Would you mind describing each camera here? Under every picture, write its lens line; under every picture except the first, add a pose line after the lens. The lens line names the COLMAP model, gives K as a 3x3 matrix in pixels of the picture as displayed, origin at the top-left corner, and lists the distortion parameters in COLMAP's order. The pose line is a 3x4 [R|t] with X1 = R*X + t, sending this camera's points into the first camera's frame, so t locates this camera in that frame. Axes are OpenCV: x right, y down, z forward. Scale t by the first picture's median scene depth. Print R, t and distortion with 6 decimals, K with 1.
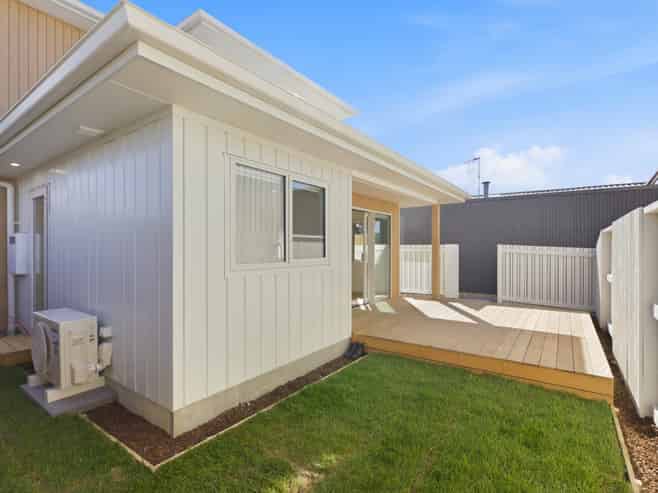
lens RADIAL K [[326.3, 0, 329.0], [0, 326.3, 246.5], [0, 0, 1]] dist [0.000000, 0.000584]
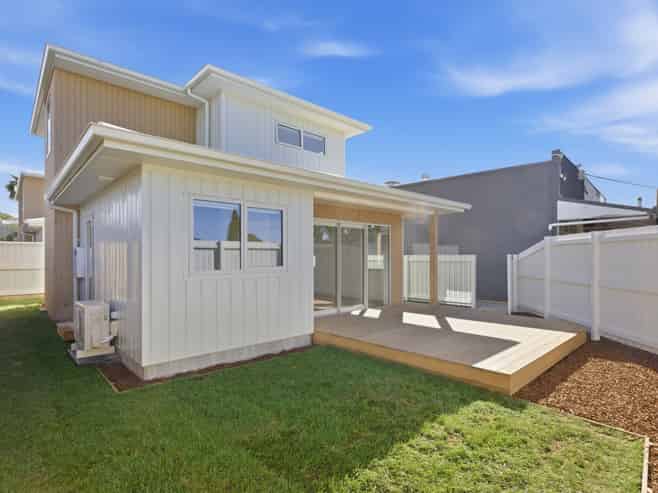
lens RADIAL K [[347.5, 0, 327.7], [0, 347.5, 254.1], [0, 0, 1]] dist [0.029740, -0.000317]
pose [[0.979165, -0.001891, -0.203059, 0.543905], [-0.000394, 0.999937, -0.011209, 0.004873], [0.203068, 0.011055, 0.979102, -0.339810]]
